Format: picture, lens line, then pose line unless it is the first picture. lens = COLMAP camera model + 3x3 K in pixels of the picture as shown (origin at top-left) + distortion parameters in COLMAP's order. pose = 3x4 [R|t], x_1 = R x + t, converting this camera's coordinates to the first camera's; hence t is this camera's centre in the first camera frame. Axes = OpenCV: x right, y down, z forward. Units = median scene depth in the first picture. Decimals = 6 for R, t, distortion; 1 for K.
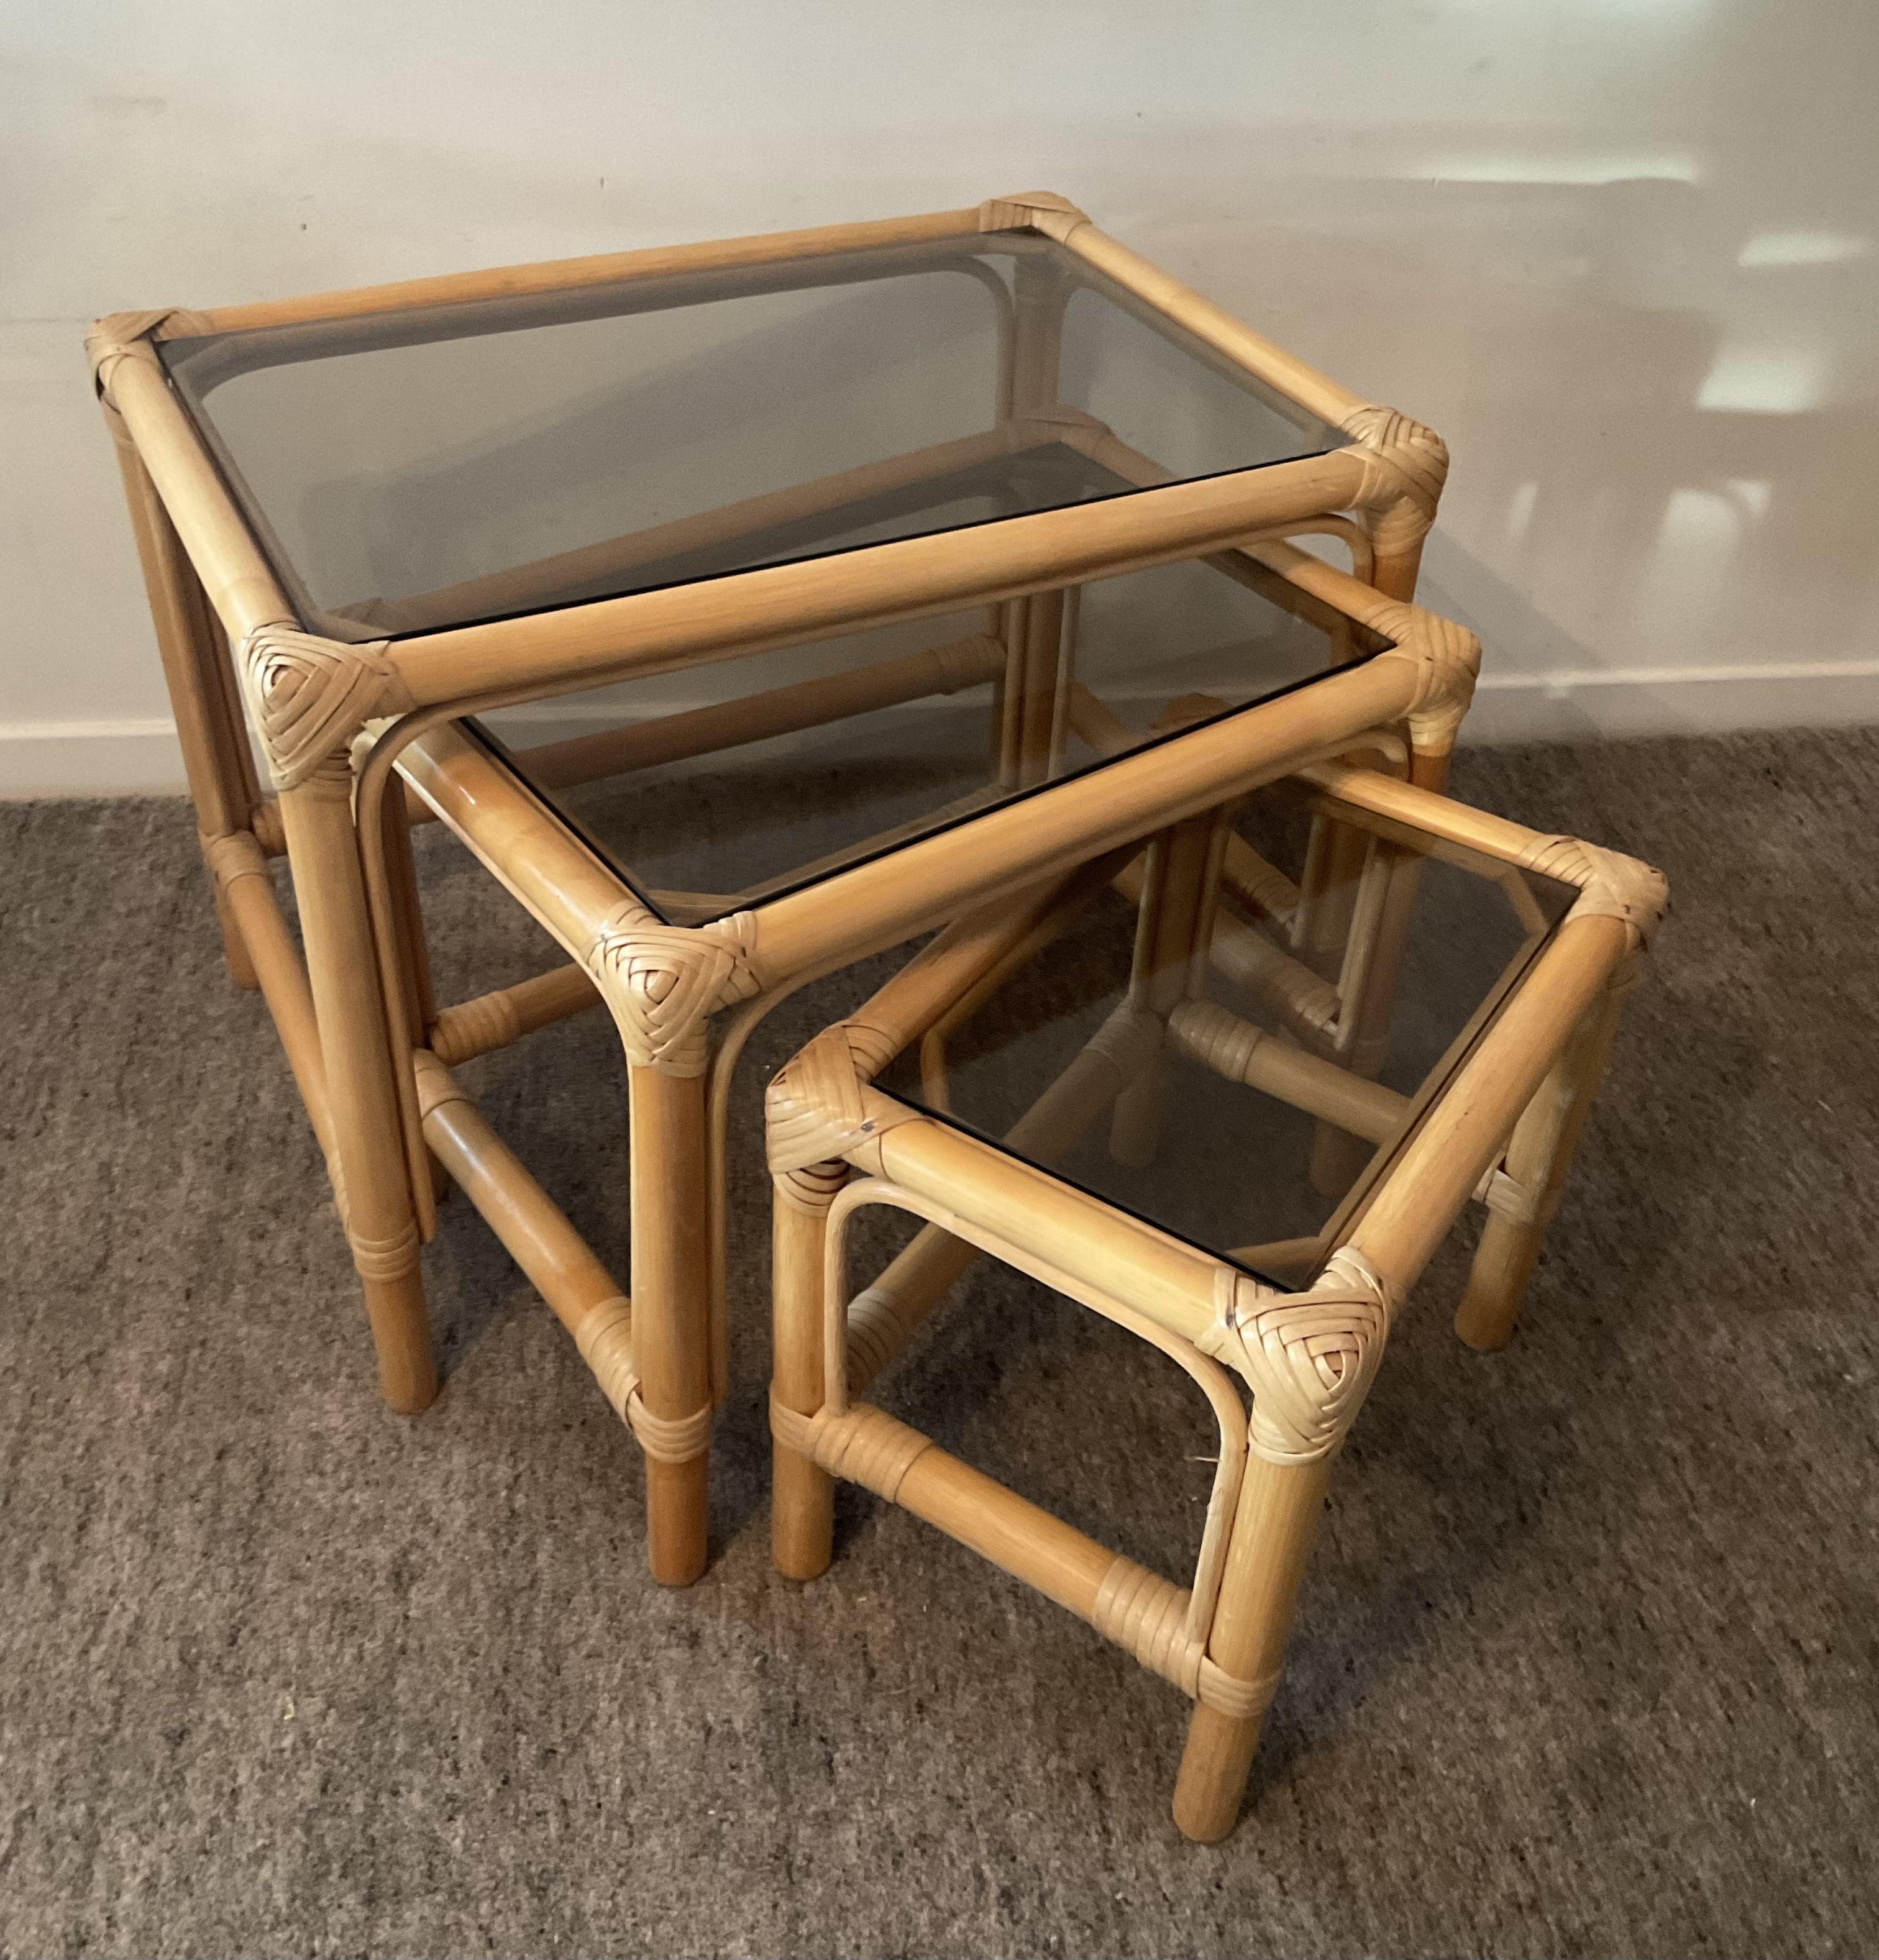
lens RADIAL K [[2072.8, 0, 925.1], [0, 2072.8, 905.7], [0, 0, 1]] dist [0.125508, -0.283570]
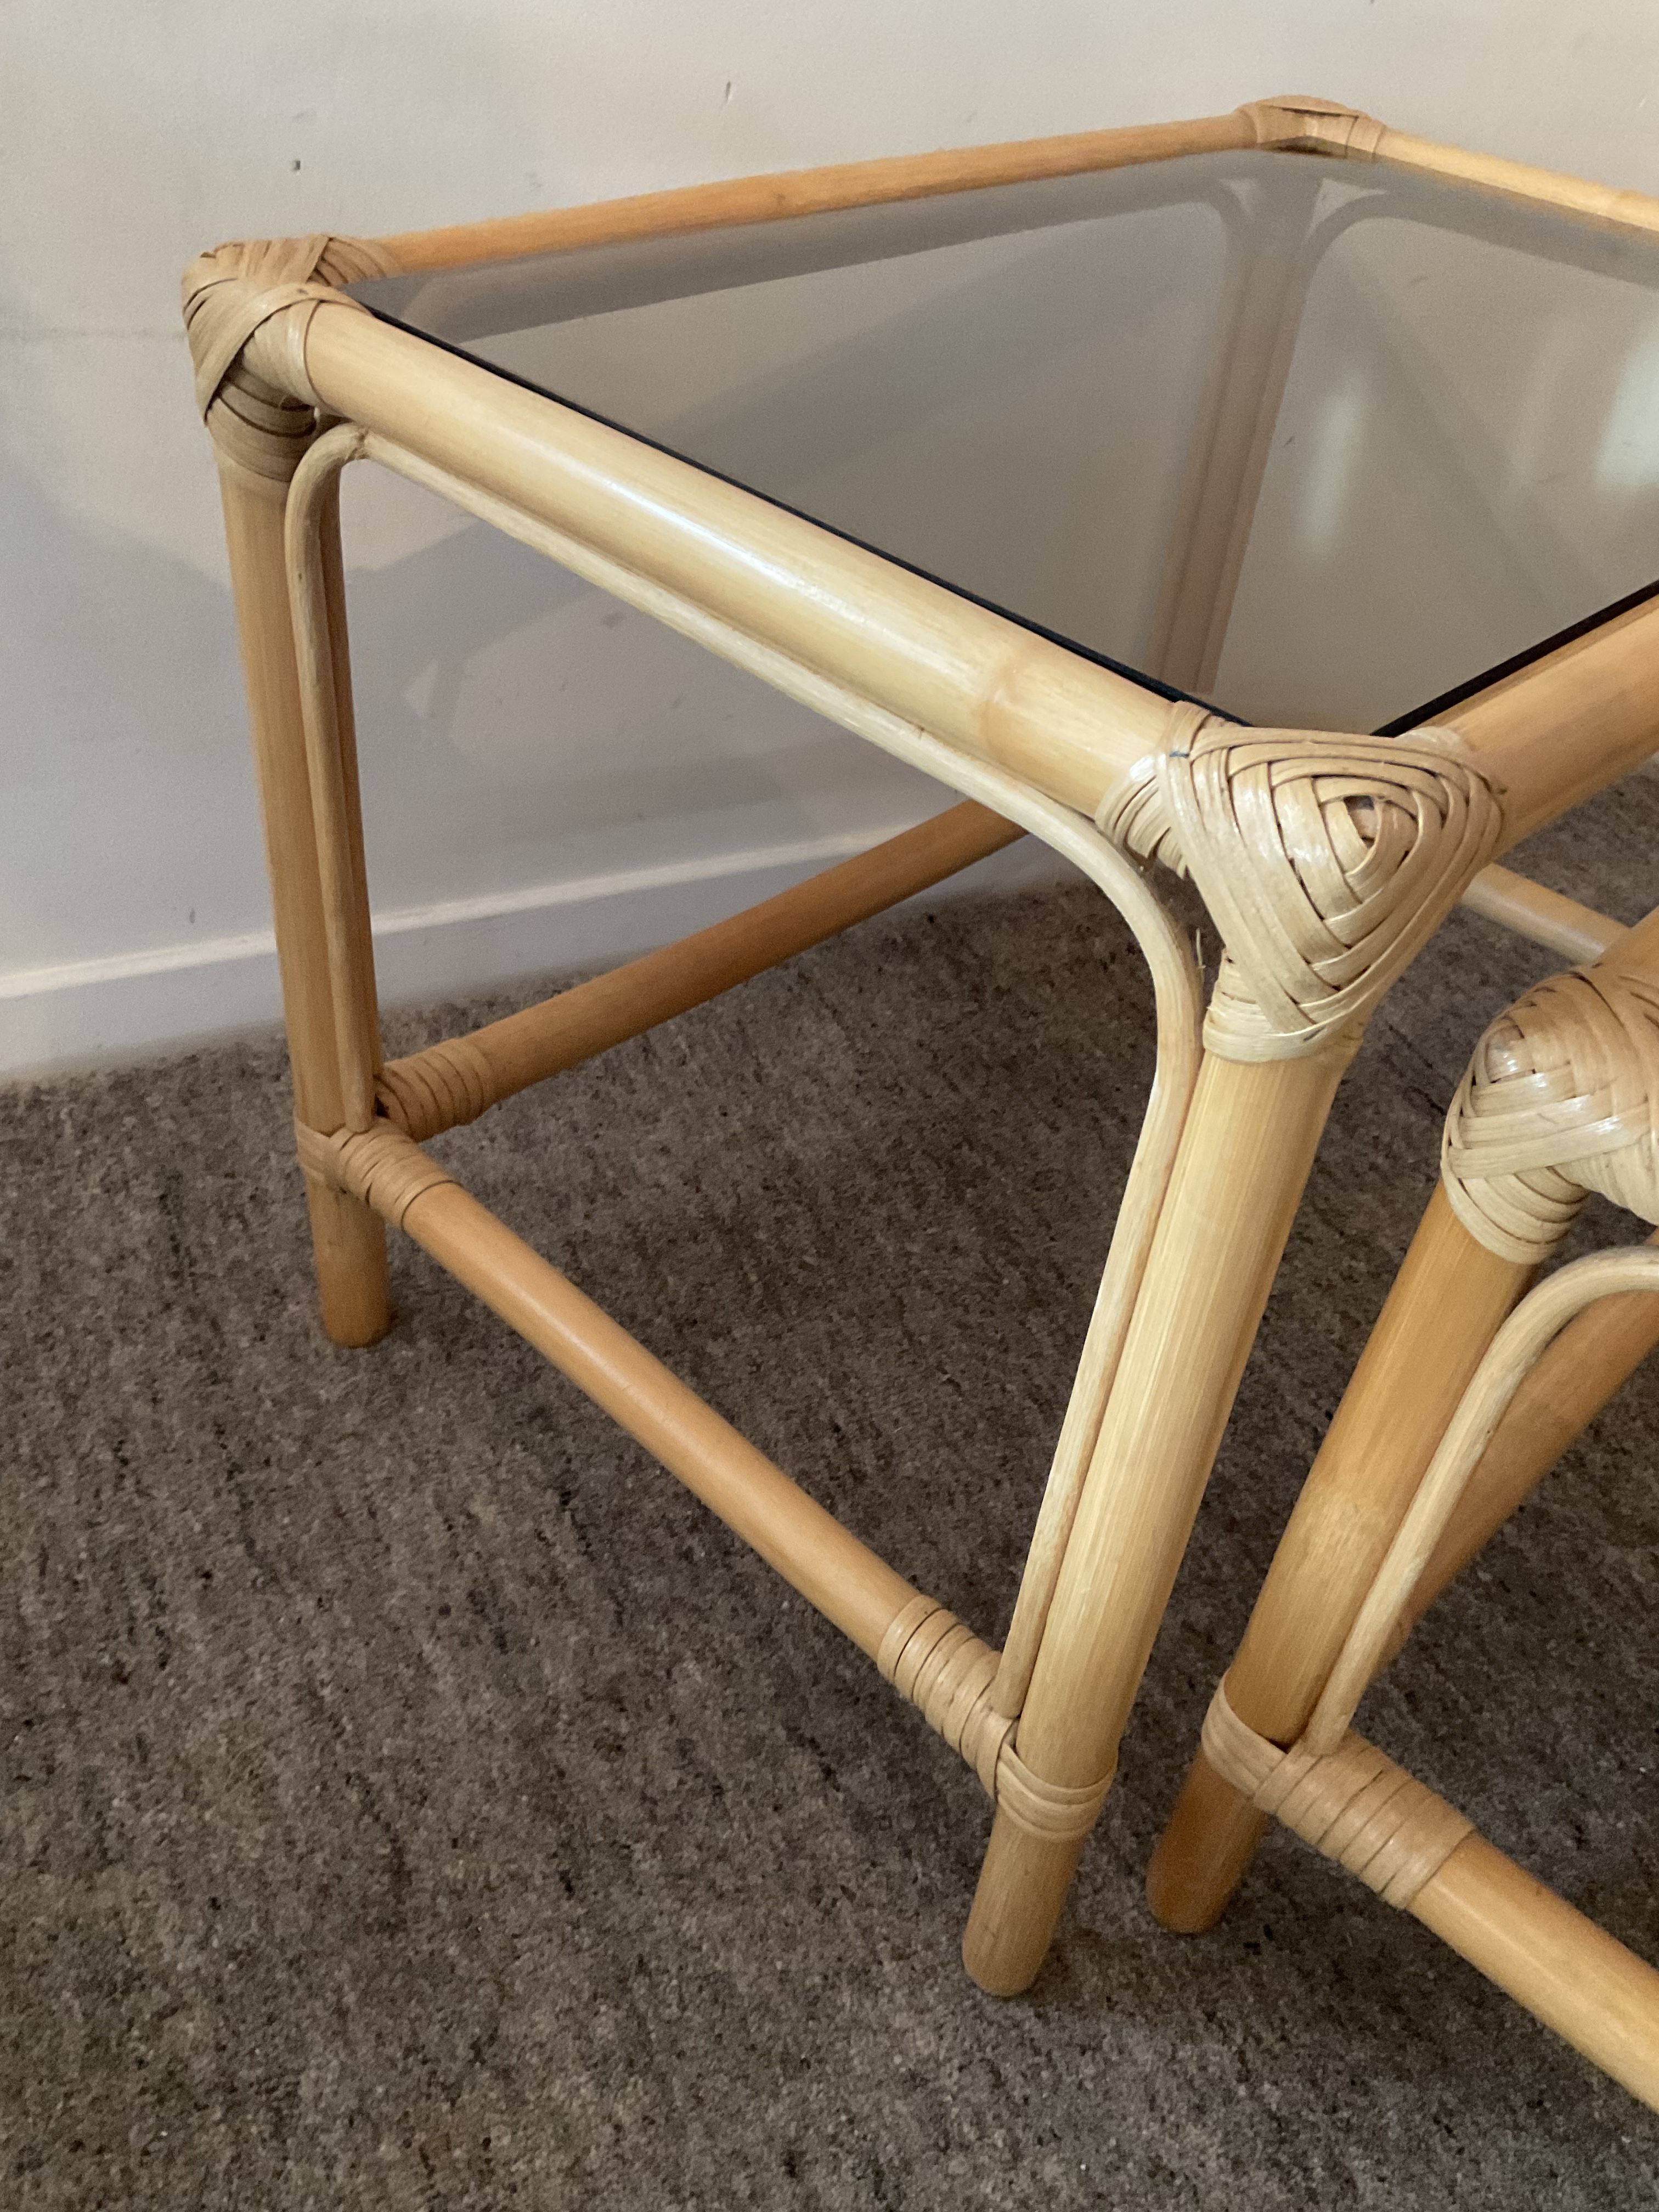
lens RADIAL K [[1848.5, 0, 825.4], [0, 1848.5, 1102.2], [0, 0, 1]] dist [0.070585, -0.142048]
pose [[0.946491, -0.162684, 0.278726, -0.431889], [0.147837, 0.986267, 0.073632, -0.076103], [-0.286877, -0.028486, 0.957544, 0.506318]]
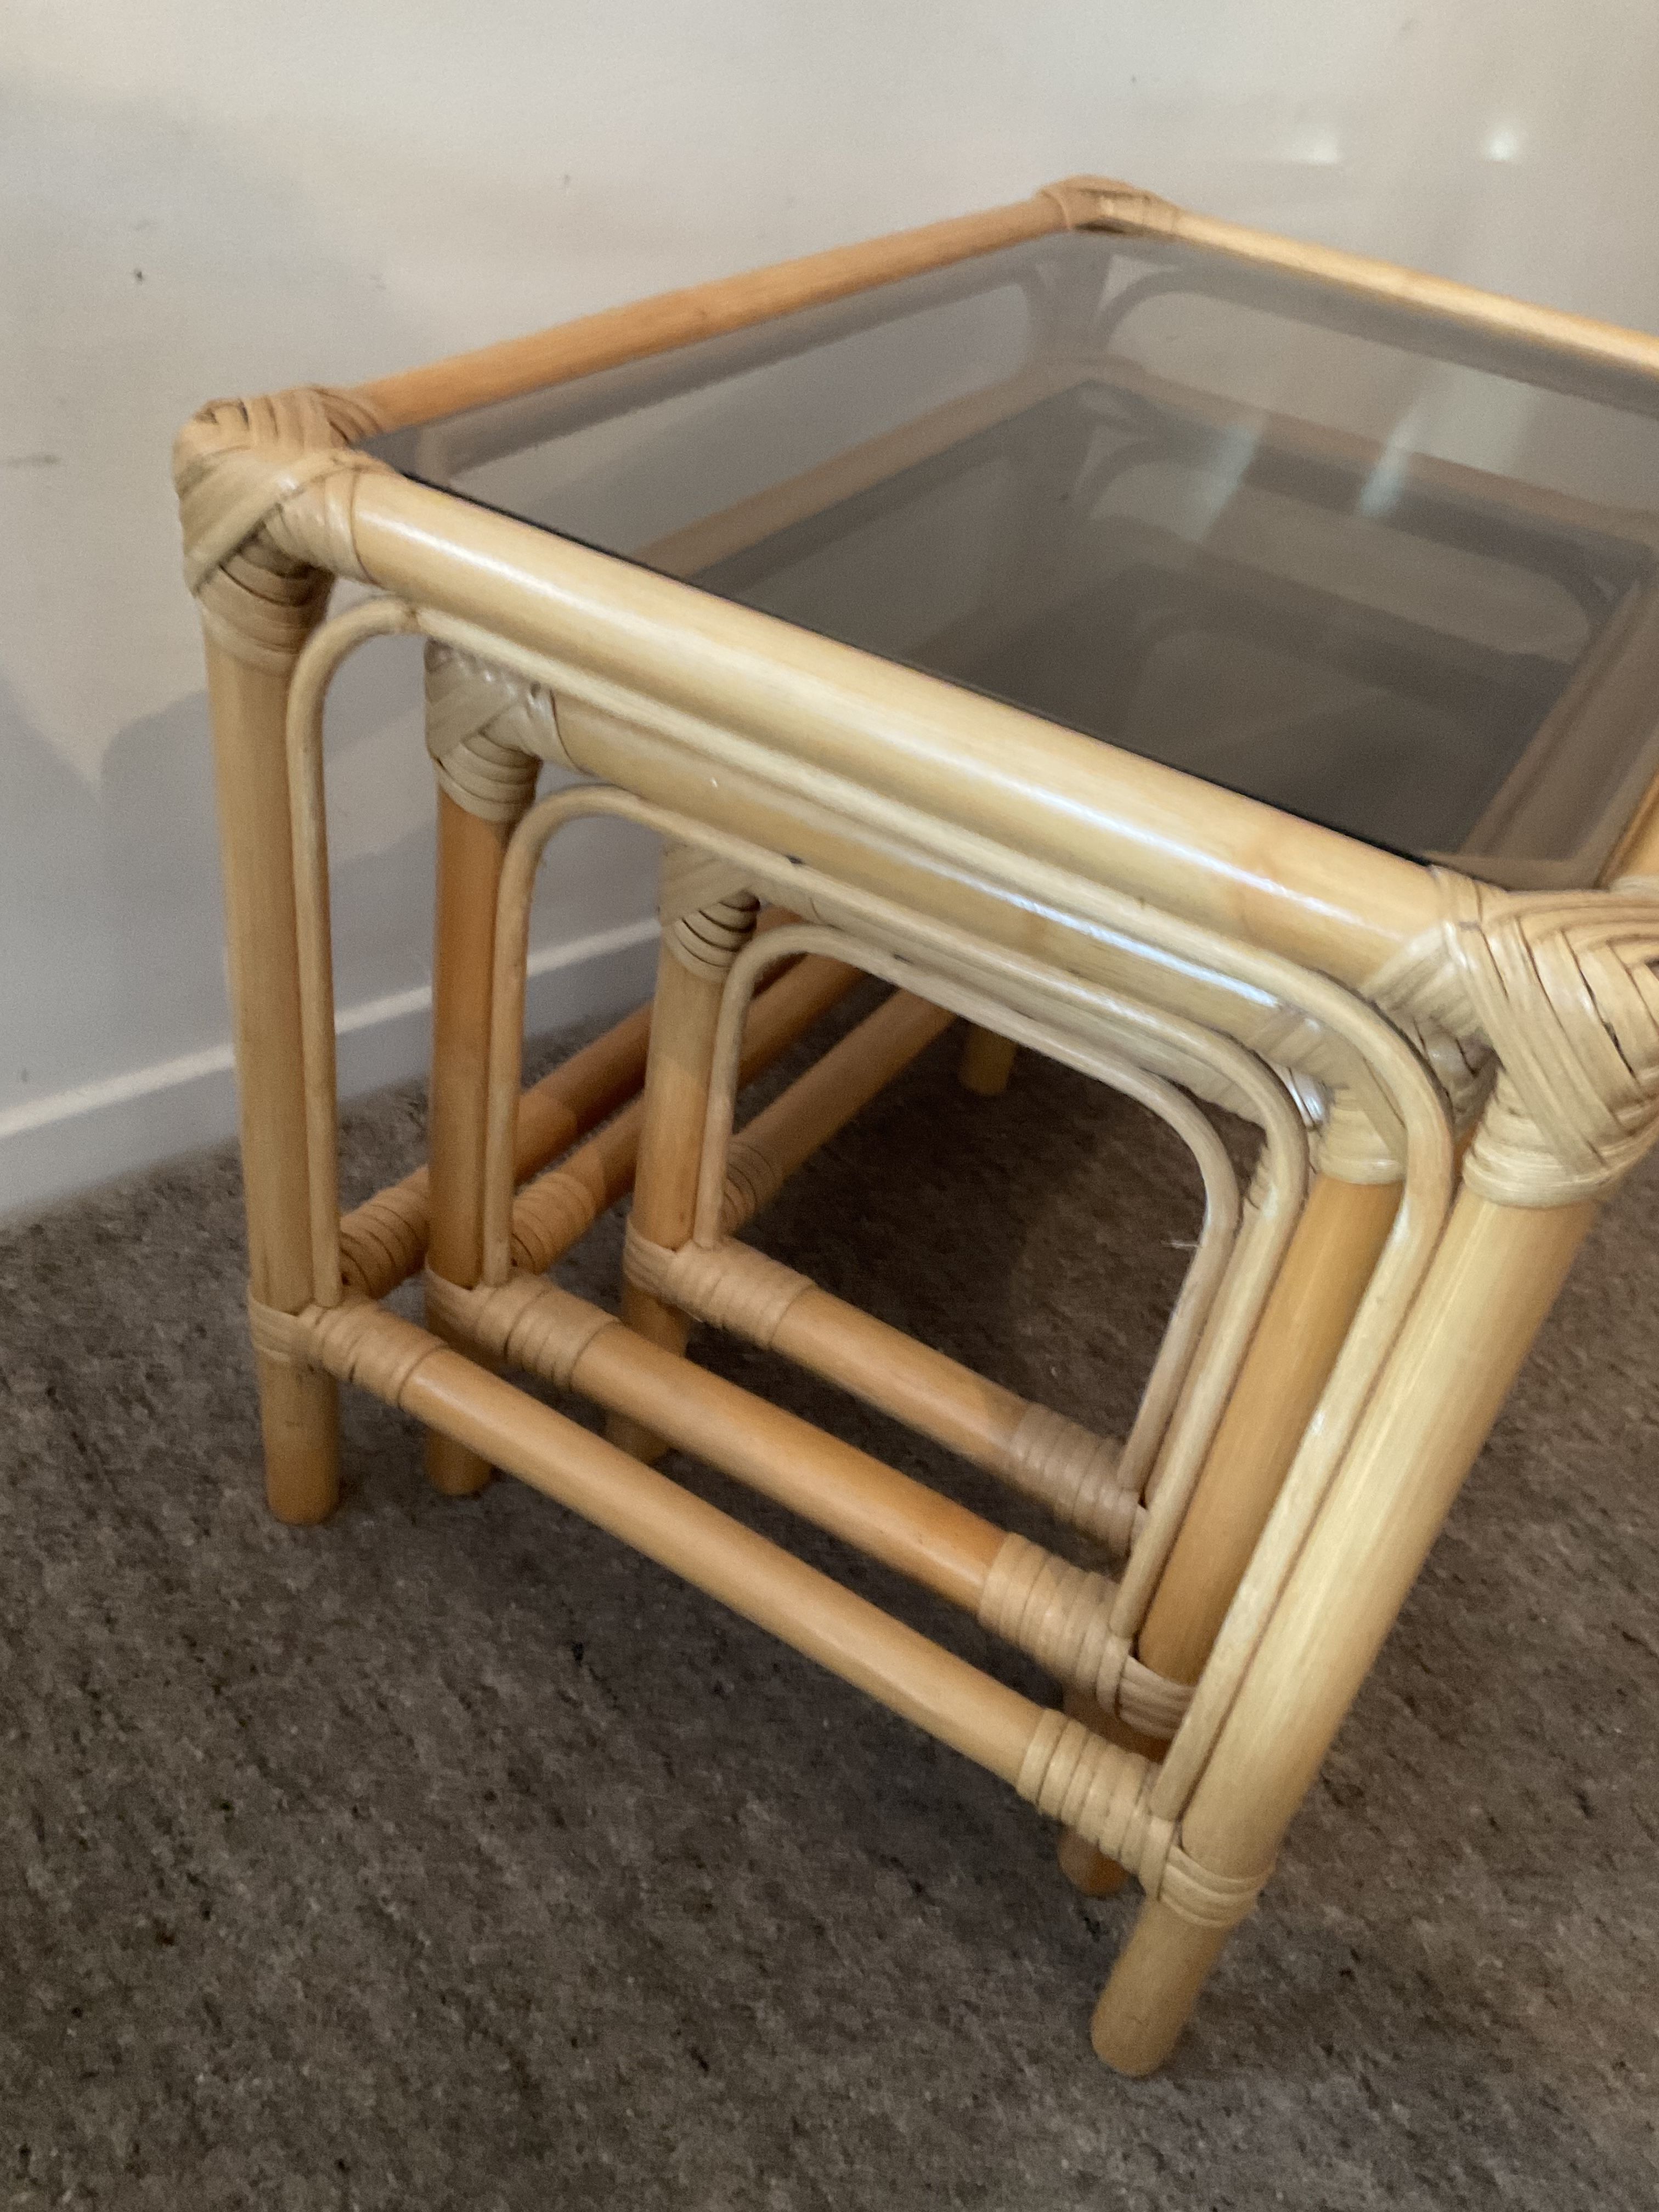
lens RADIAL K [[1855.2, 0, 829.5], [0, 1855.2, 1106.0], [0, 0, 1]] dist [0.009023, -0.029397]
pose [[0.842186, -0.265383, 0.469356, -0.542780], [0.237217, 0.964083, 0.119464, -0.143002], [-0.484202, 0.010728, 0.874891, 0.566844]]
